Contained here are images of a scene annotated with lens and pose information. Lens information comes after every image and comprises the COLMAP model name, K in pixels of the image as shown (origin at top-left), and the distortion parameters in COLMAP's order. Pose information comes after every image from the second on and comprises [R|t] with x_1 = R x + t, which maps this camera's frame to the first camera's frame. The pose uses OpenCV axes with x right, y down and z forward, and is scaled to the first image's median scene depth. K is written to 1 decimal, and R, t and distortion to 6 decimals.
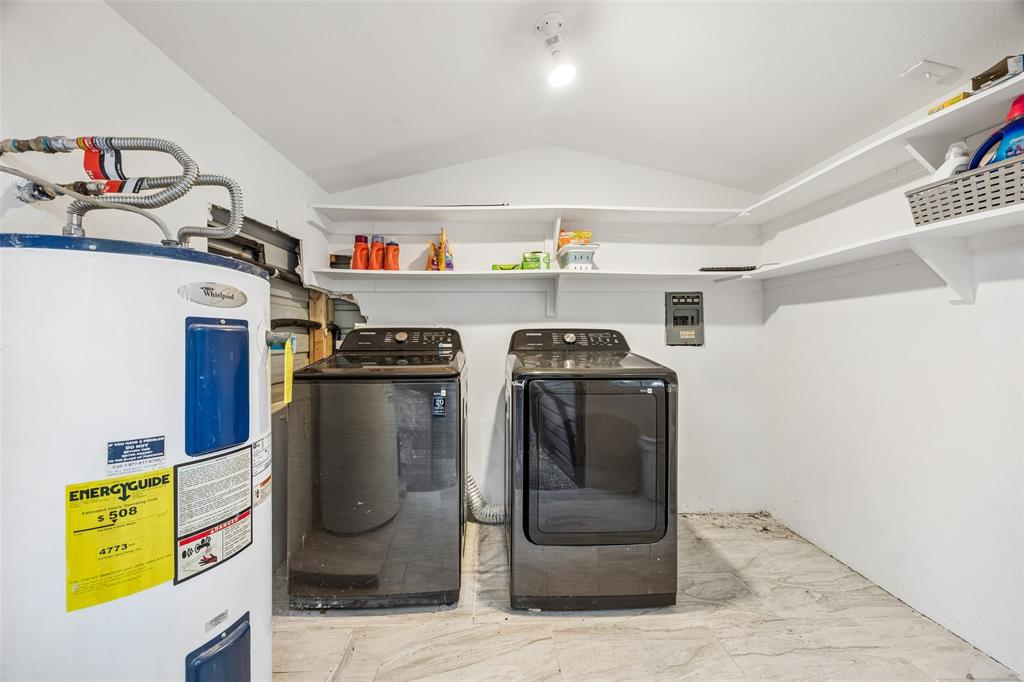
lens RADIAL K [[386.7, 0, 511.8], [0, 386.7, 327.9], [0, 0, 1]] dist [0.000377, 0.000021]
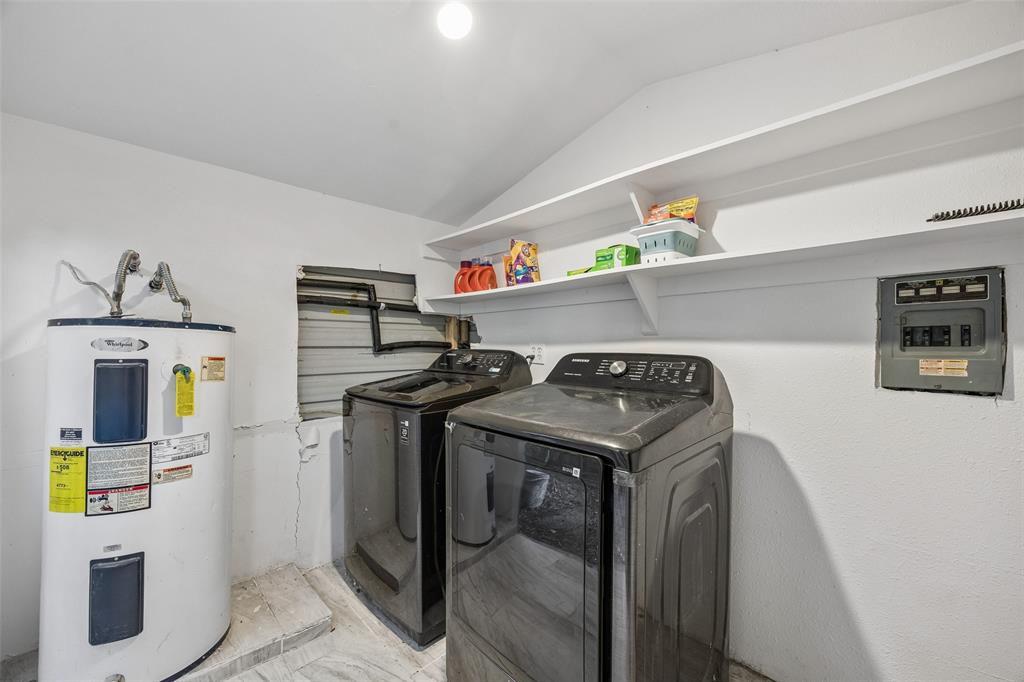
lens RADIAL K [[397.9, 0, 512.0], [0, 397.9, 341.0], [0, 0, 1]] dist [-0.000415, 0.000126]
pose [[0.672016, -0.004262, -0.740525, 0.737998], [0.016931, 0.999810, 0.009611, -0.041918], [0.740343, -0.018996, 0.671960, 0.530999]]
